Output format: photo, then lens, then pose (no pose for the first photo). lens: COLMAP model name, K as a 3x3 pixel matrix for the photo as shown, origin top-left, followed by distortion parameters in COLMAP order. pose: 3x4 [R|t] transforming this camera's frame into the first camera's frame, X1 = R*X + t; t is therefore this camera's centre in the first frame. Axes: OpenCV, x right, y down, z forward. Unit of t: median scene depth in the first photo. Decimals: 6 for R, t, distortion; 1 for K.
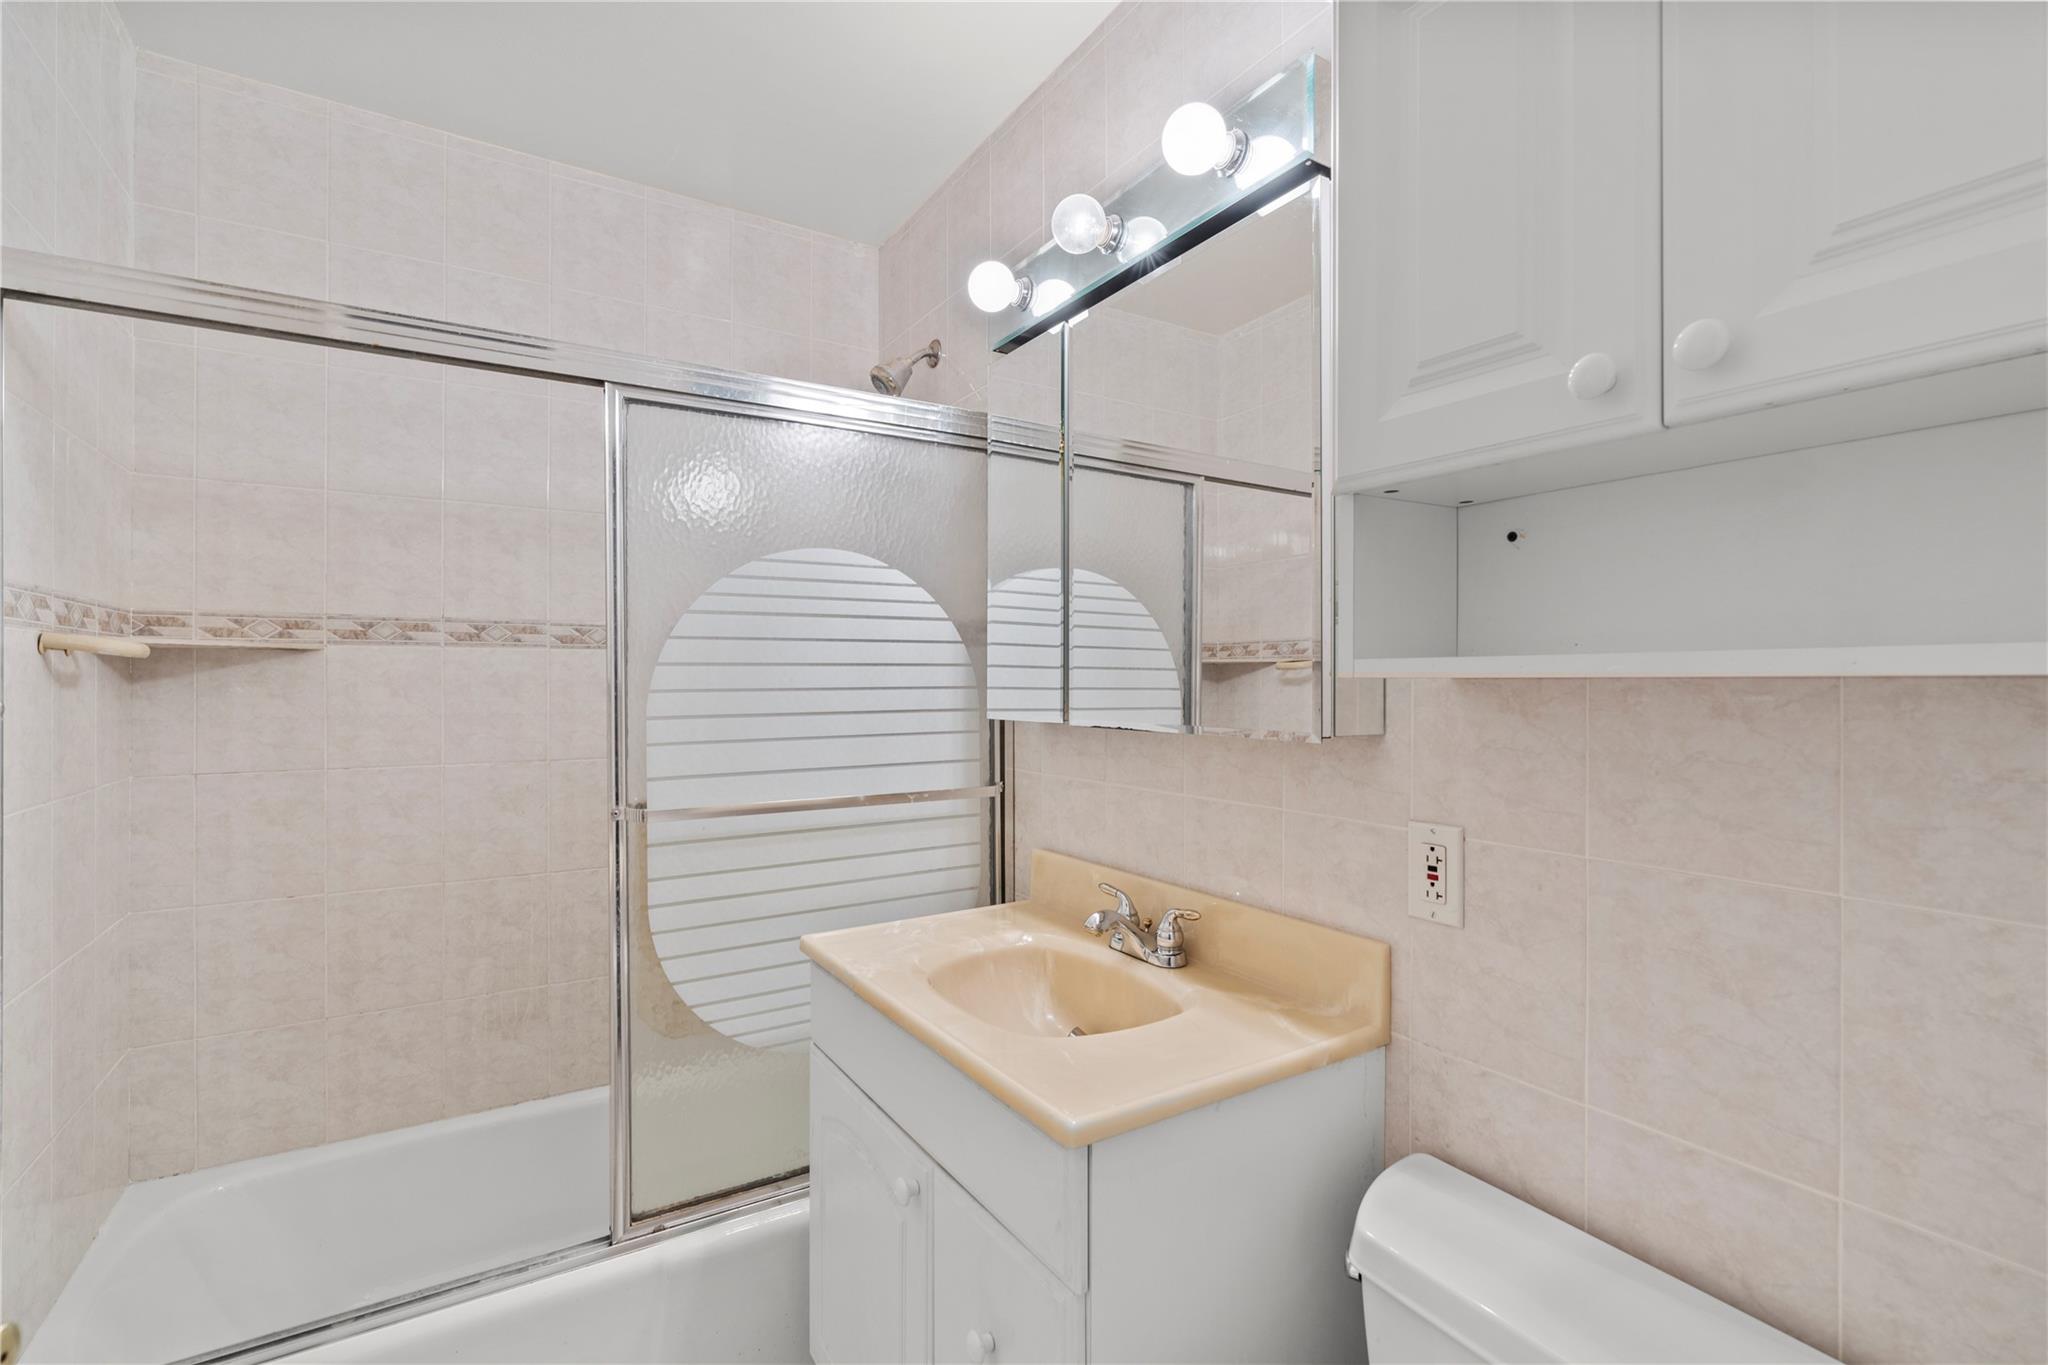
lens RADIAL K [[922.3, 0, 1024.0], [0, 922.3, 682.5], [0, 0, 1]] dist [0.000221, -0.000037]
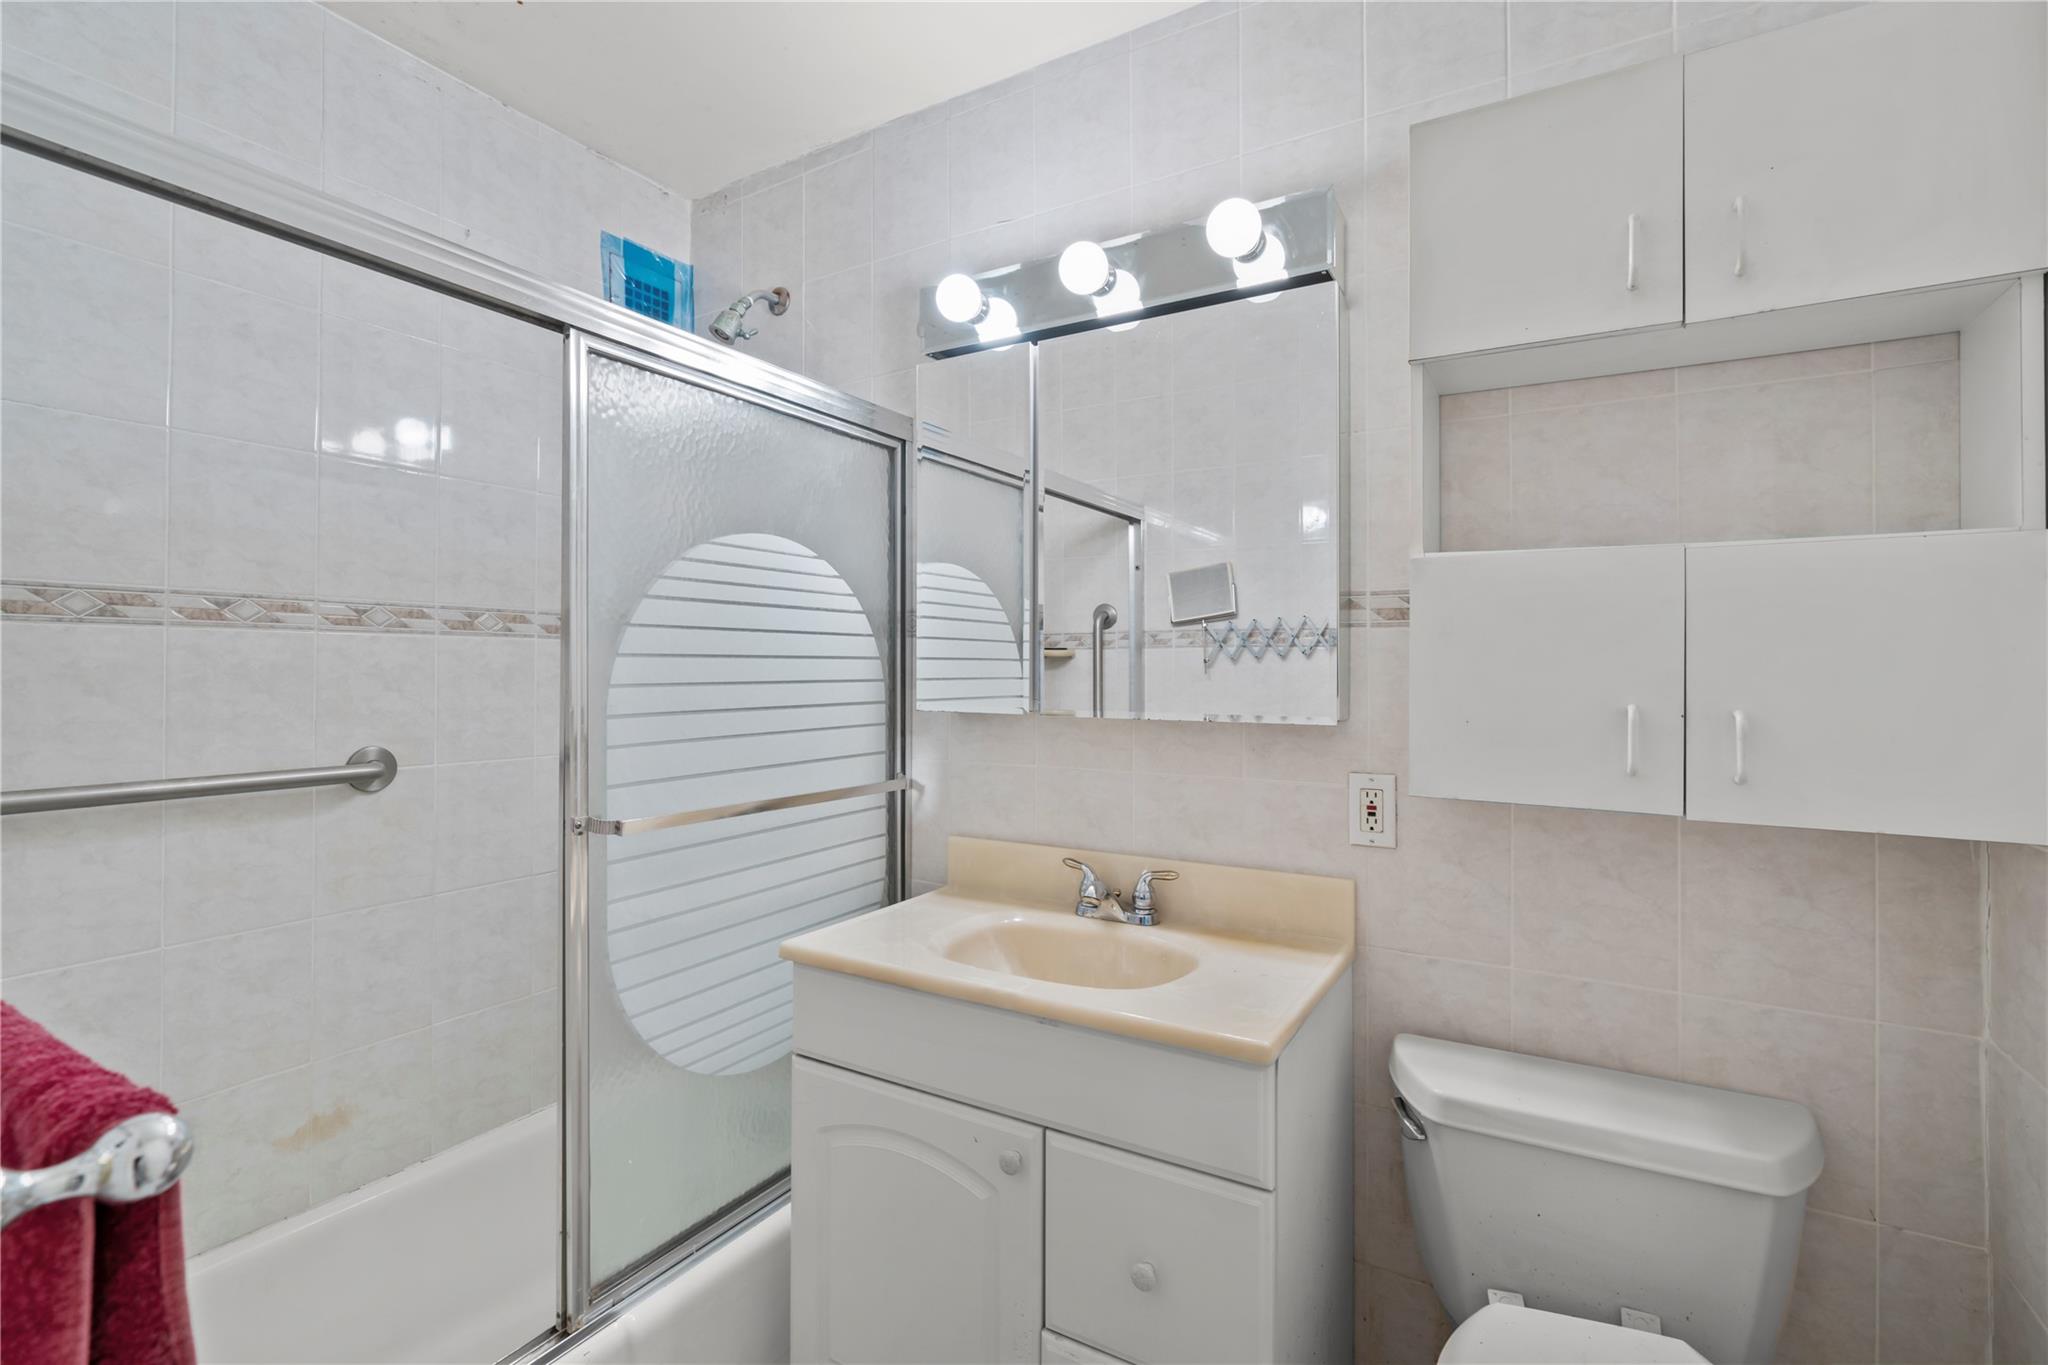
lens RADIAL K [[922.3, 0, 1024.0], [0, 922.3, 682.5], [0, 0, 1]] dist [0.000221, -0.000037]
pose [[0.884844, -0.005761, 0.465852, -0.460692], [-0.002382, 0.999855, 0.016889, -0.011731], [-0.465882, -0.016054, 0.884701, 0.043628]]
